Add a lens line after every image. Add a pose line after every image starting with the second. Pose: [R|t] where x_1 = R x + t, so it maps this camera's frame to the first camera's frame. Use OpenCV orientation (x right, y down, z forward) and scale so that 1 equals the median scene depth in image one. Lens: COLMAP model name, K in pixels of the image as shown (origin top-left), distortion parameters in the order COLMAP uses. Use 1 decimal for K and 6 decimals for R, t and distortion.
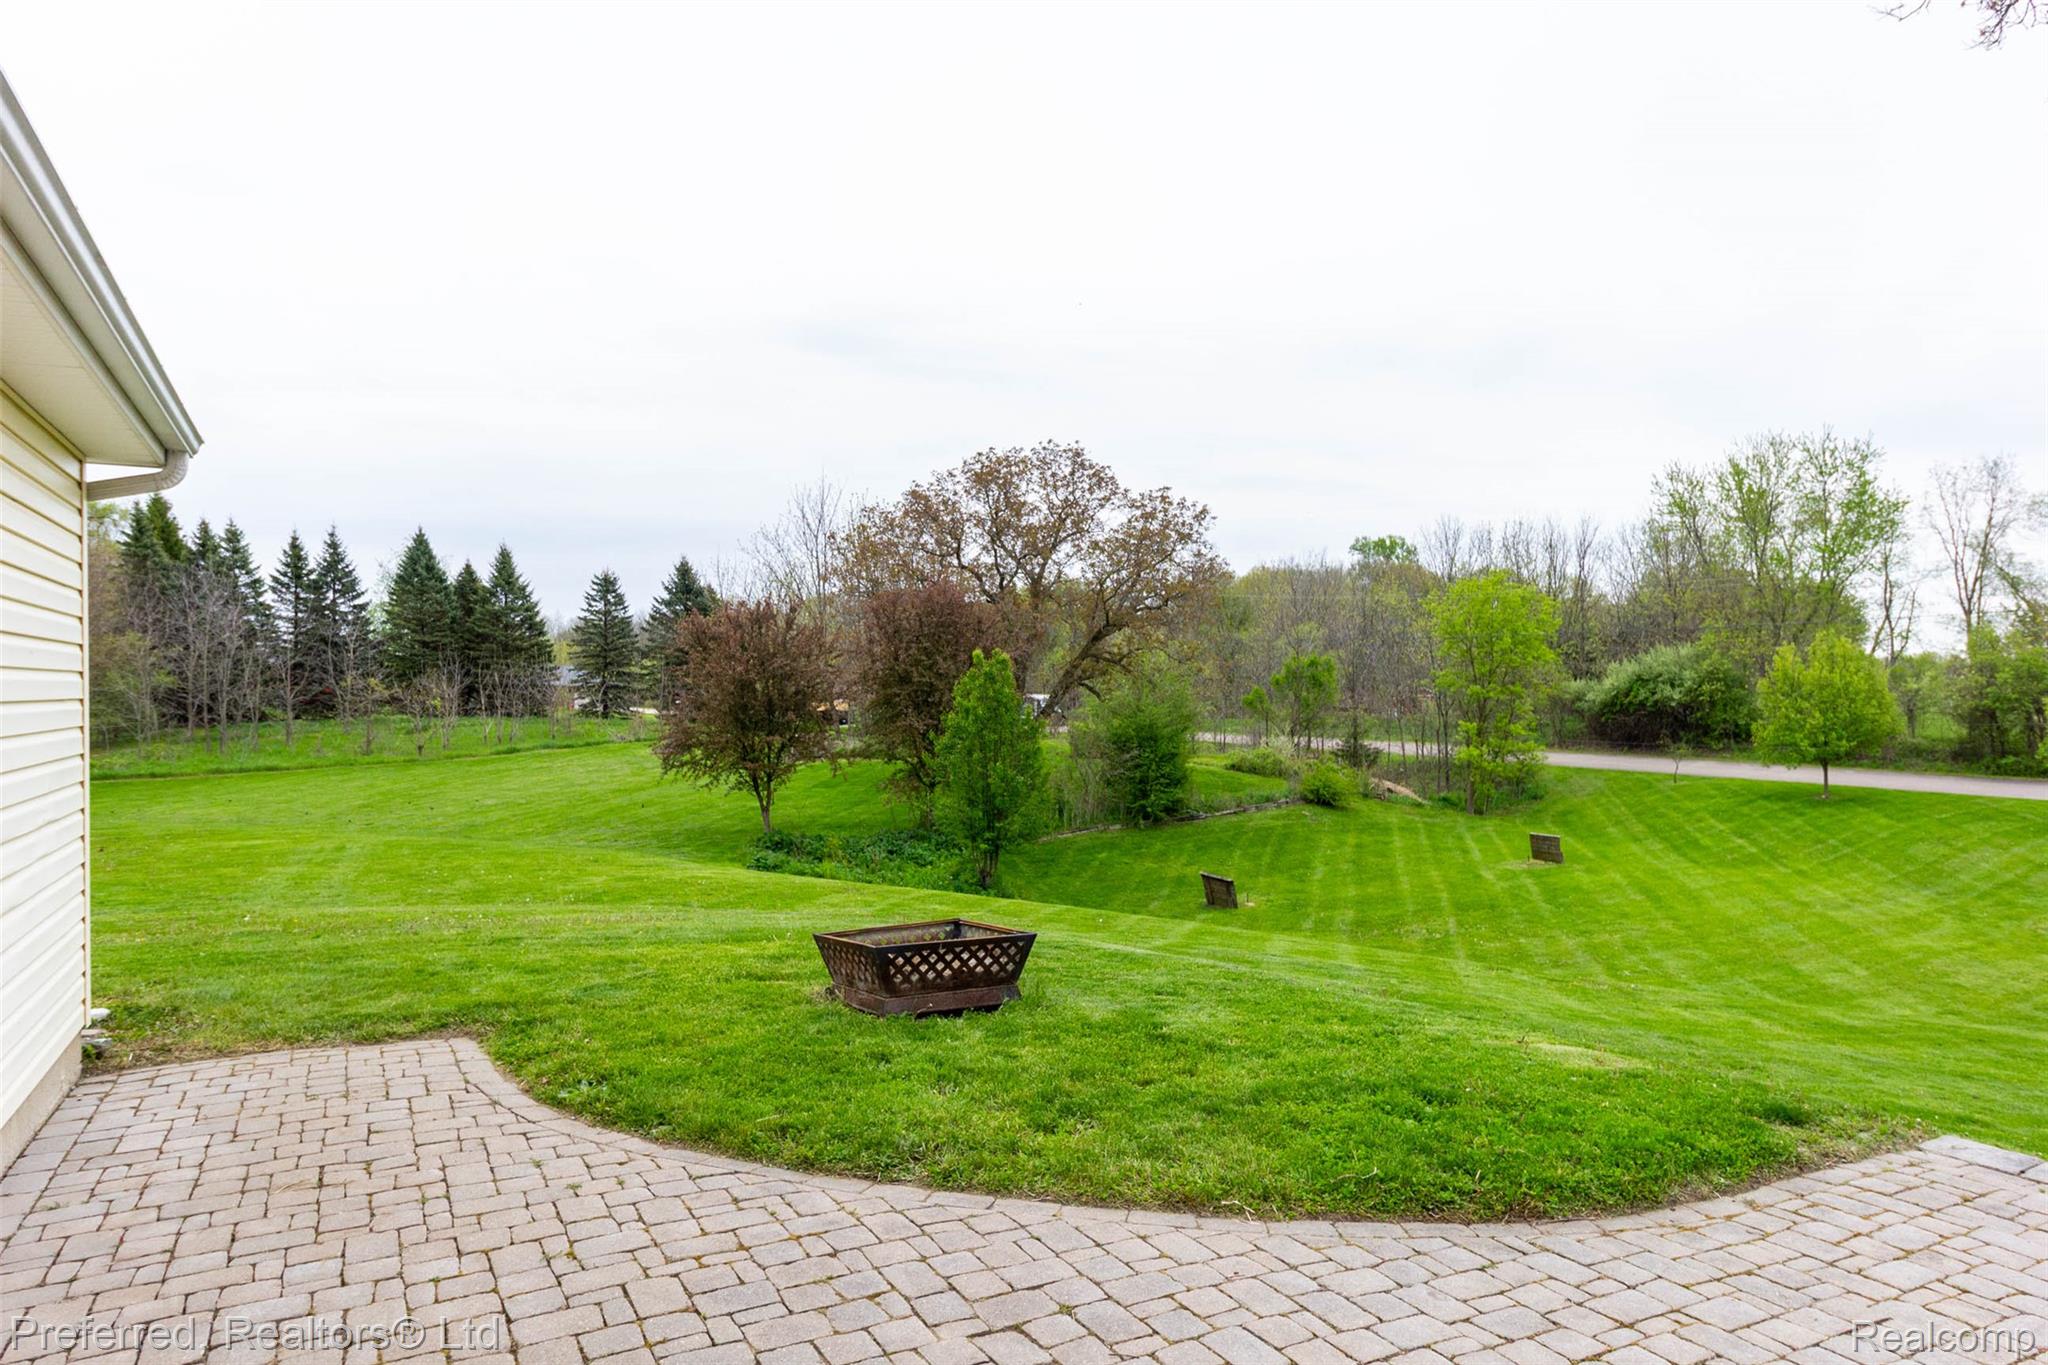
lens RADIAL K [[1358.0, 0, 1027.5], [0, 1358.0, 687.0], [0, 0, 1]] dist [-0.004264, -0.000288]
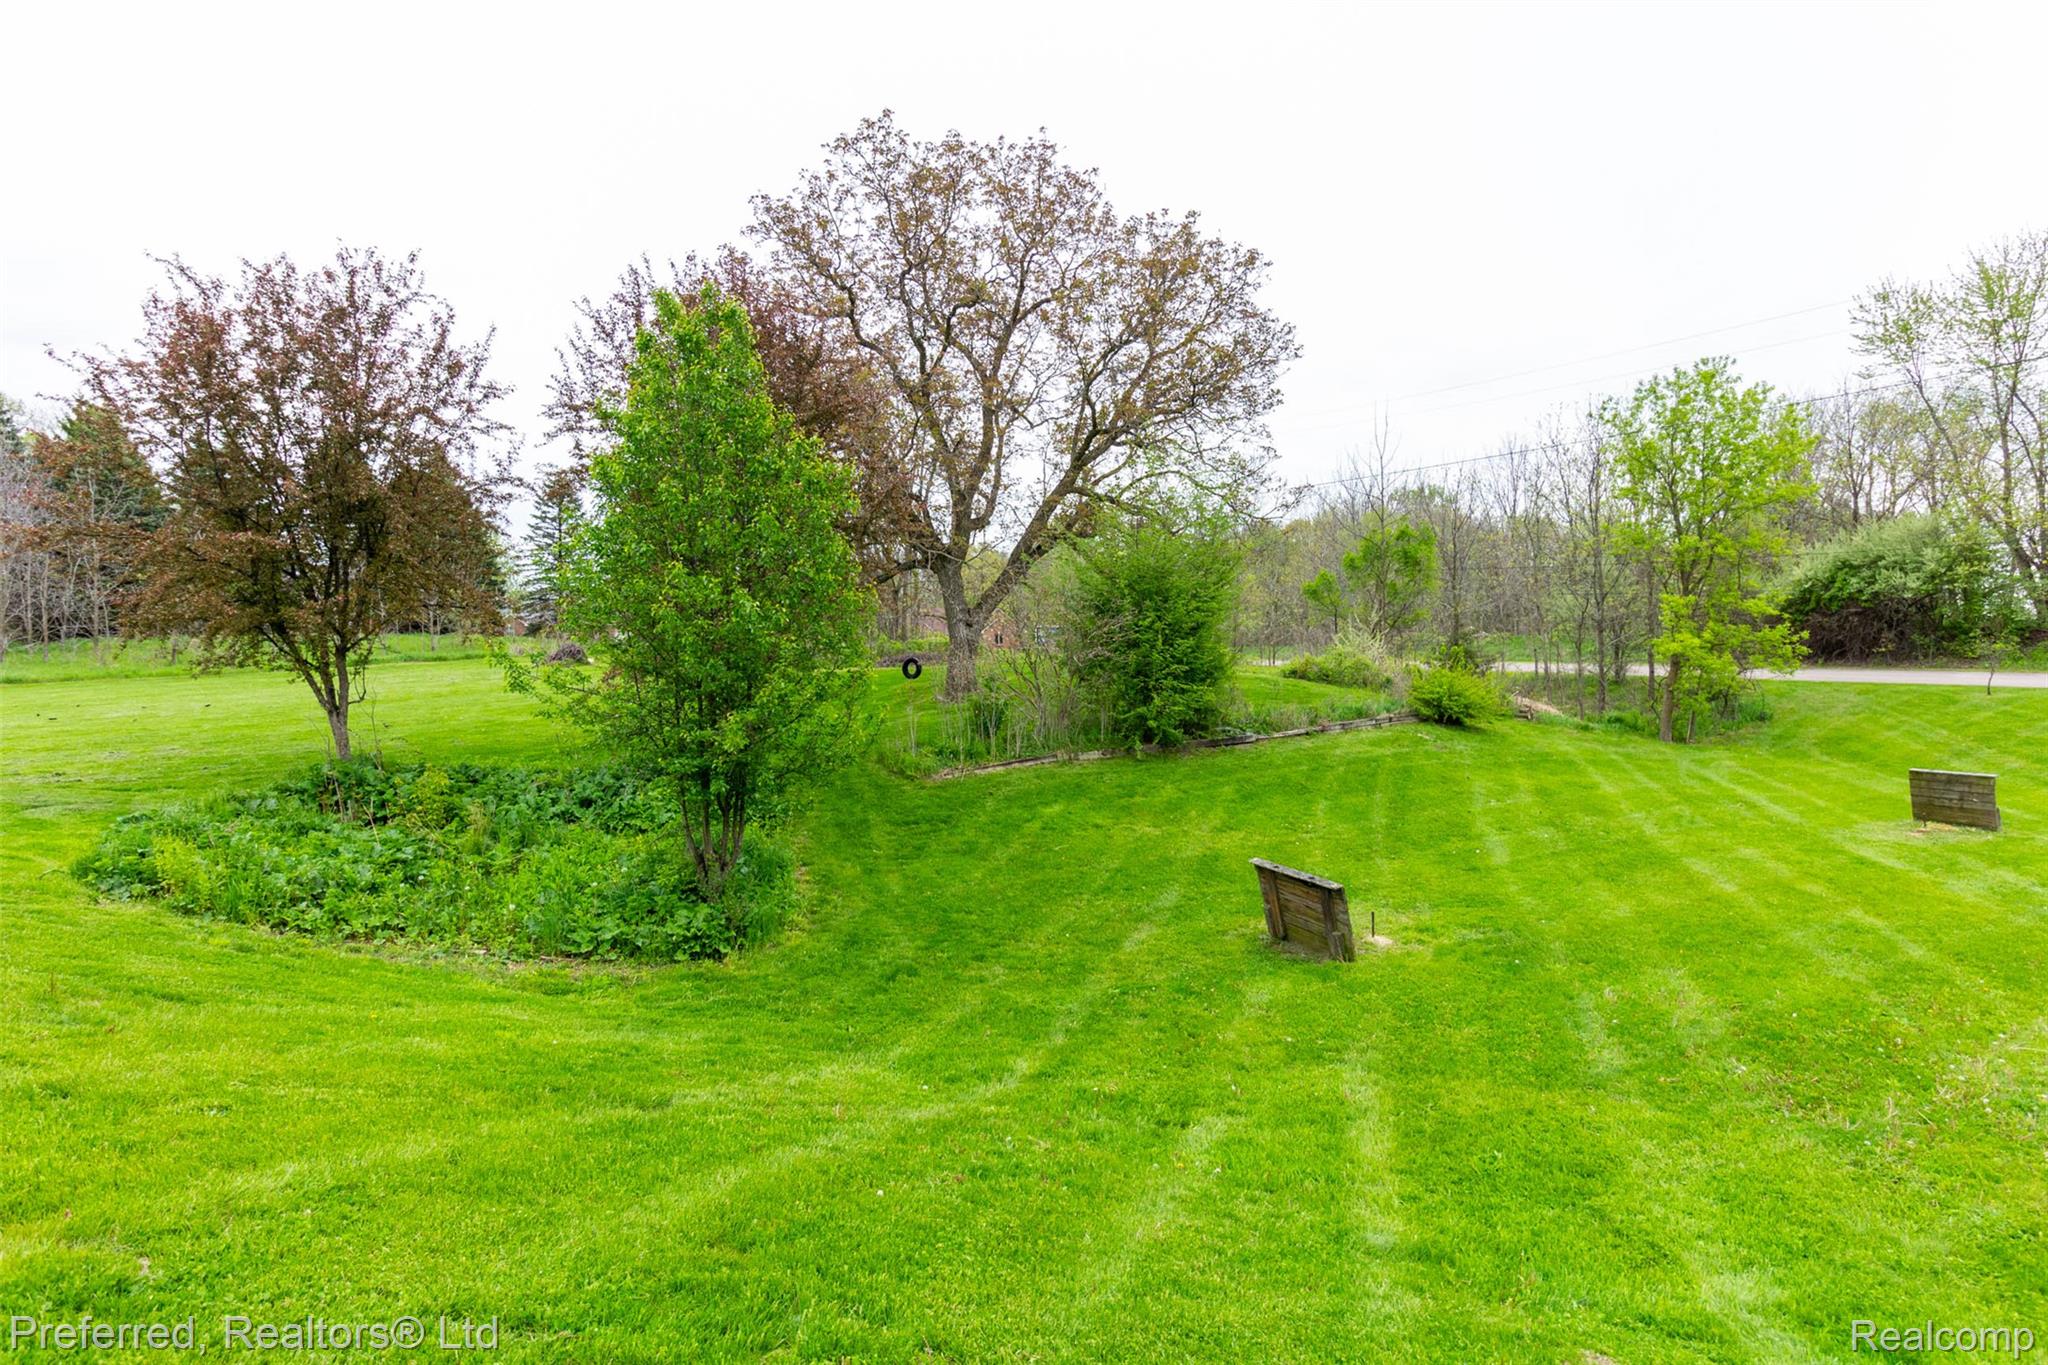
lens RADIAL K [[1112.5, 0, 1019.8], [0, 1112.5, 672.0], [0, 0, 1]] dist [0.002360, 0.000399]
pose [[0.997592, -0.003143, -0.069282, 0.064728], [0.004199, 0.999877, 0.015105, 0.060093], [0.069226, -0.015360, 0.997483, 0.530940]]
